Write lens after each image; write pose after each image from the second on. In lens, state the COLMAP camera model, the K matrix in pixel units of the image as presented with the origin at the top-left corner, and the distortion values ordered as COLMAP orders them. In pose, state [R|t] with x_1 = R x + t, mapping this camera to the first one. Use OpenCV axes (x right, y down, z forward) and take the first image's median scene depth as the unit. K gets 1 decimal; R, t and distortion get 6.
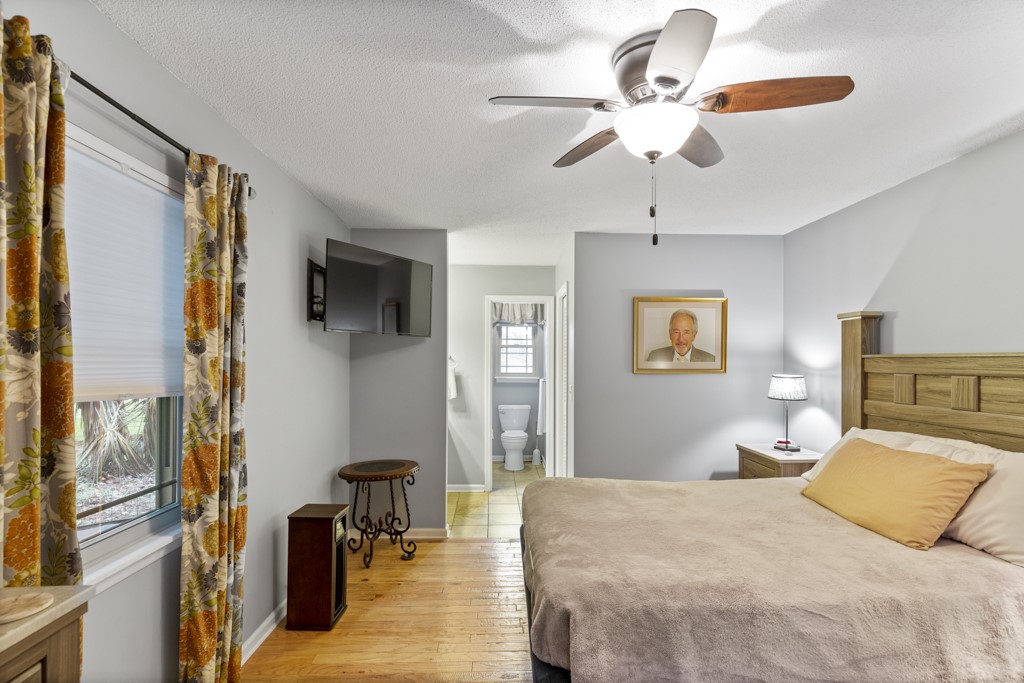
lens RADIAL K [[480.8, 0, 523.6], [0, 480.8, 356.4], [0, 0, 1]] dist [-0.002224, -0.000290]
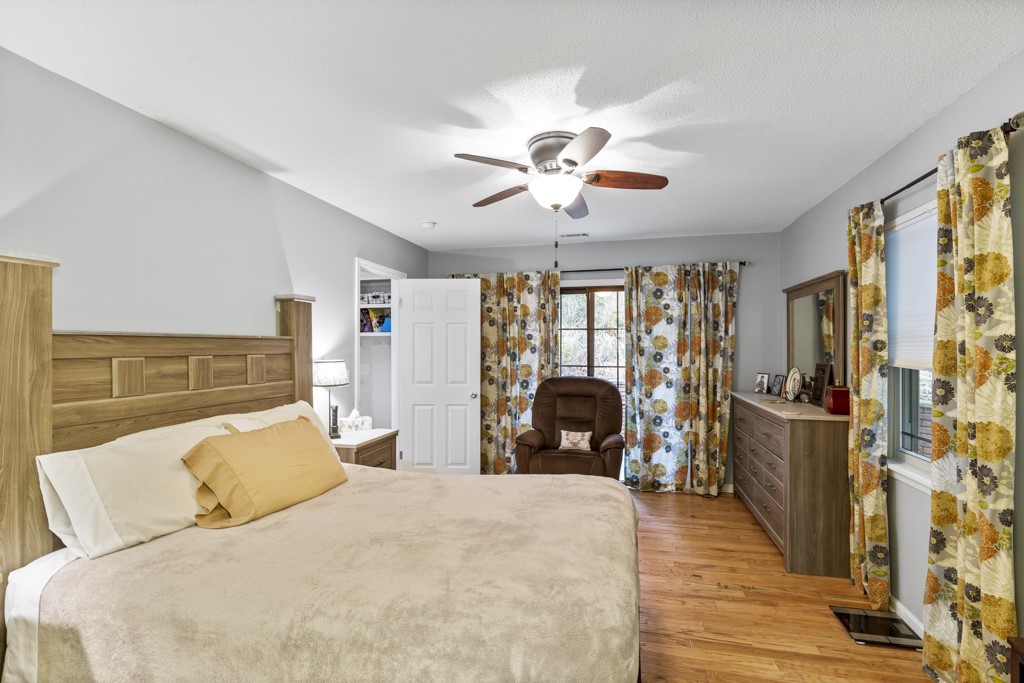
lens RADIAL K [[480.8, 0, 523.6], [0, 480.8, 356.4], [0, 0, 1]] dist [-0.002224, -0.000290]
pose [[-0.963948, -0.012029, 0.265819, -0.023202], [-0.008832, 0.999874, 0.013218, 0.019686], [-0.265944, 0.010394, -0.963932, 1.665134]]
